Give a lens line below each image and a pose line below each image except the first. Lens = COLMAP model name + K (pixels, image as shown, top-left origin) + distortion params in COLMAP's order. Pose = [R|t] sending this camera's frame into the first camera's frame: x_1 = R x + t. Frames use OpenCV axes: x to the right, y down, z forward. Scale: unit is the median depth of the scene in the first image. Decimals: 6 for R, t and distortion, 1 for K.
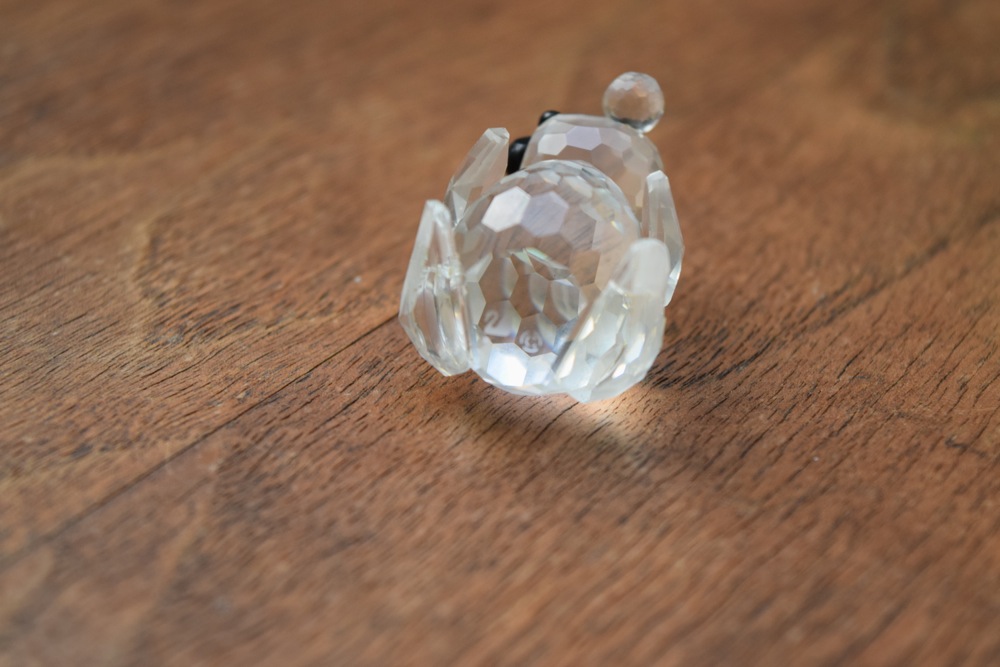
lens RADIAL K [[2166.8, 0, 495.1], [0, 2166.8, 330.2], [0, 0, 1]] dist [0.061780, 0.000000]
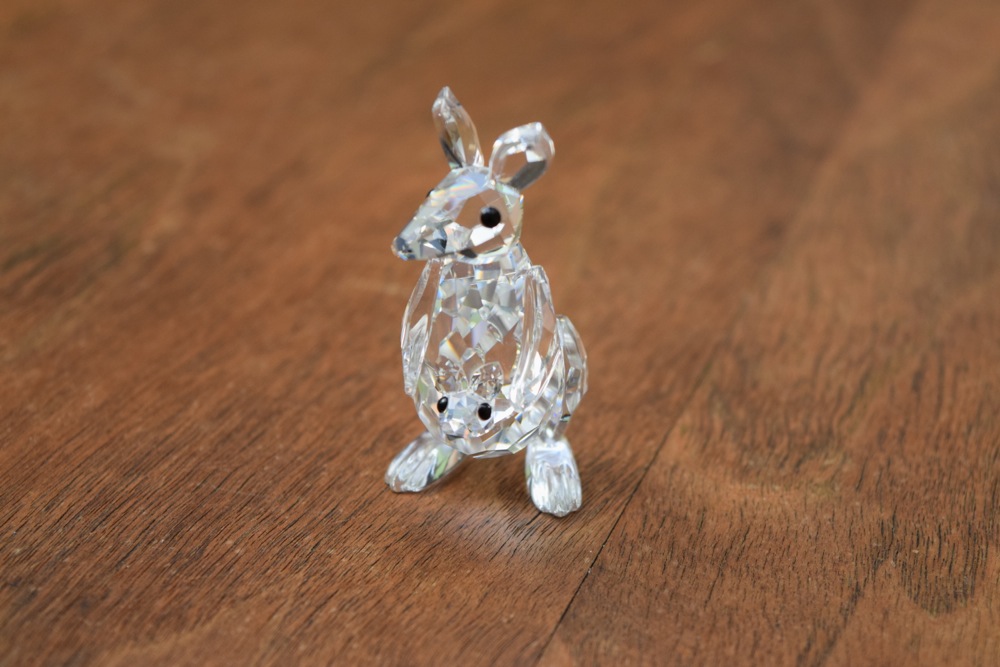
lens RADIAL K [[2166.8, 0, 502.4], [0, 2166.8, 333.6], [0, 0, 1]] dist [0.061780, 0.000000]
pose [[0.949018, -0.143897, 0.280463, -0.350235], [0.168247, 0.983623, -0.064641, -0.151434], [-0.266568, 0.108533, 0.957686, -0.189721]]
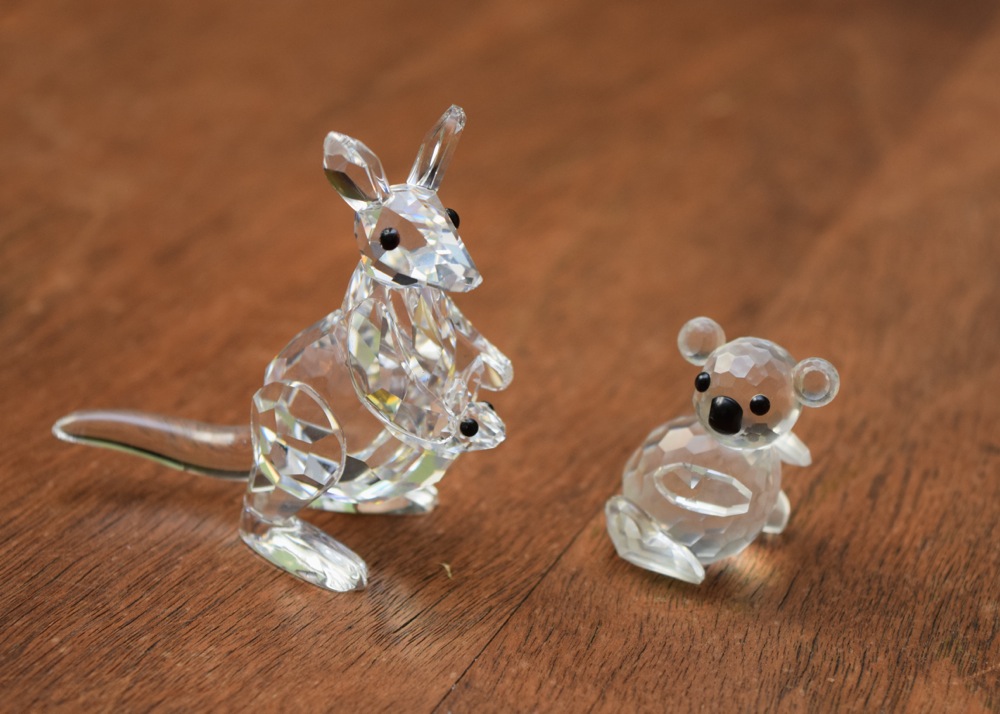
lens RADIAL K [[2519.6, 0, 496.8], [0, 2519.6, 356.9], [0, 0, 1]] dist [0.058158, 0.000000]
pose [[0.968182, -0.106907, 0.226260, -0.210096], [0.131809, 0.986425, -0.097939, -0.124026], [-0.212718, 0.124646, 0.969131, -0.269812]]
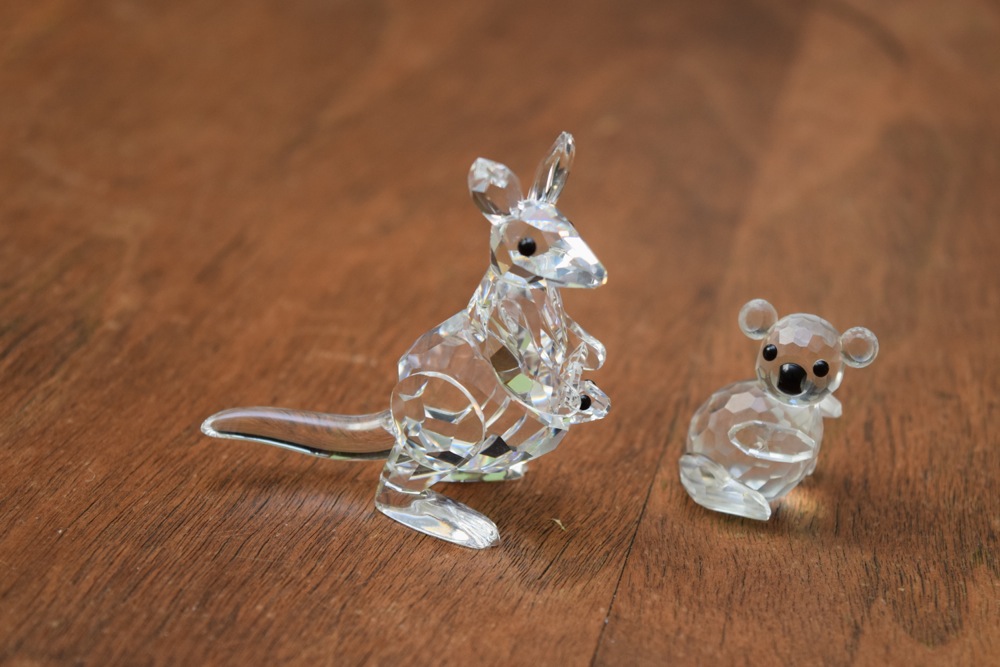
lens RADIAL K [[2166.8, 0, 499.8], [0, 2166.8, 338.5], [0, 0, 1]] dist [0.061780, 0.000000]
pose [[0.906211, -0.161138, 0.390918, -0.535349], [0.204595, 0.976203, -0.071887, -0.177160], [-0.370032, 0.145125, 0.917614, -0.202345]]
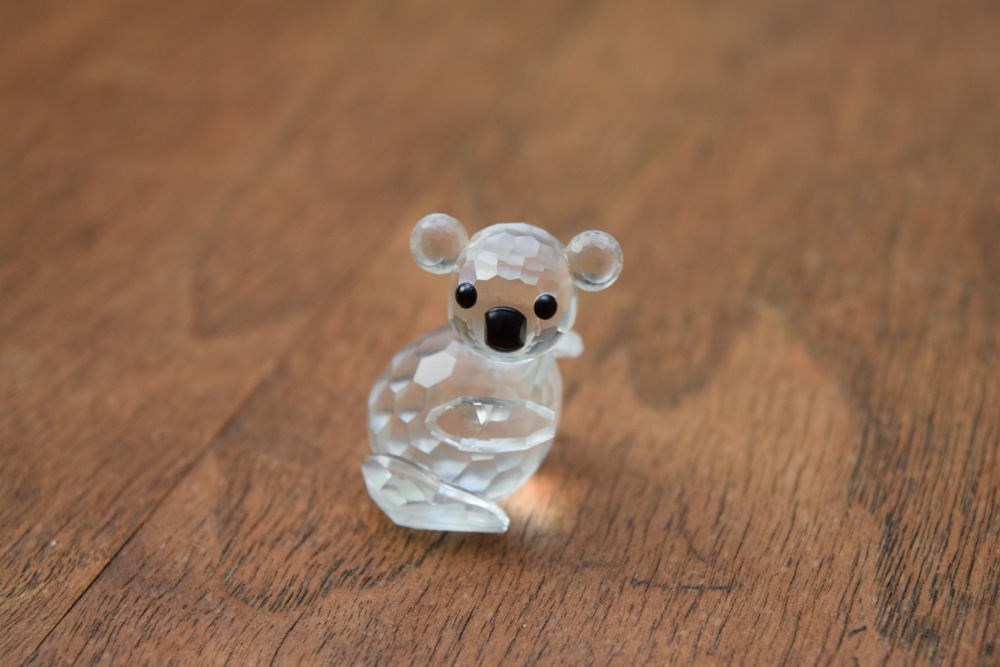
lens RADIAL K [[2166.8, 0, 499.3], [0, 2166.8, 331.4], [0, 0, 1]] dist [0.061780, 0.000000]
pose [[0.955582, -0.200275, 0.216223, -0.066057], [0.204339, 0.978893, 0.003630, -0.085485], [-0.212386, 0.040714, 0.976337, -0.068879]]
